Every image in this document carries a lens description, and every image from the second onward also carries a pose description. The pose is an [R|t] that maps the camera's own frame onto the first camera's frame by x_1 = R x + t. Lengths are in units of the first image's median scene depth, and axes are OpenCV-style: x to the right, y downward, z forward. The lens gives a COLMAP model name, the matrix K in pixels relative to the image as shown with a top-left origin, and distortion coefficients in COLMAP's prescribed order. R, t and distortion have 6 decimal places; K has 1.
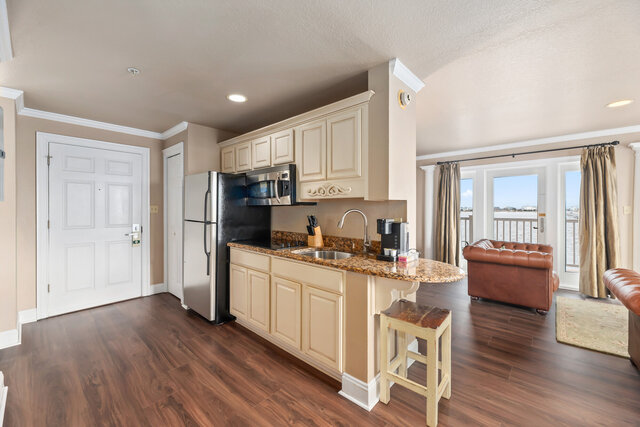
lens RADIAL K [[259.6, 0, 315.3], [0, 259.6, 210.5], [0, 0, 1]] dist [0.002465, -0.001687]
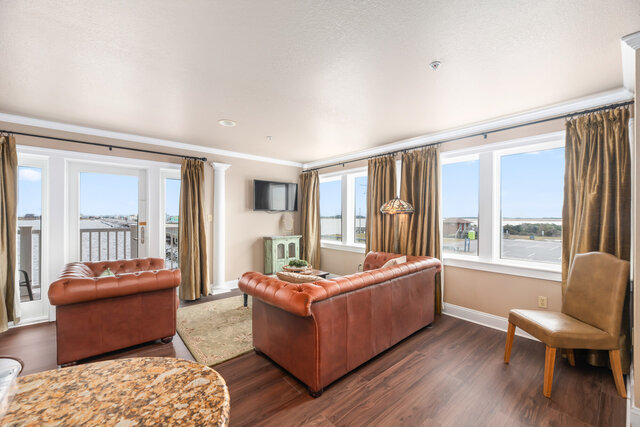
lens RADIAL K [[259.6, 0, 328.3], [0, 259.6, 218.9], [0, 0, 1]] dist [0.002465, -0.001687]
pose [[0.105064, -0.008664, 0.994428, 0.071701], [0.004645, 0.999955, 0.008221, -0.005056], [-0.994455, 0.003755, 0.105100, 0.317020]]
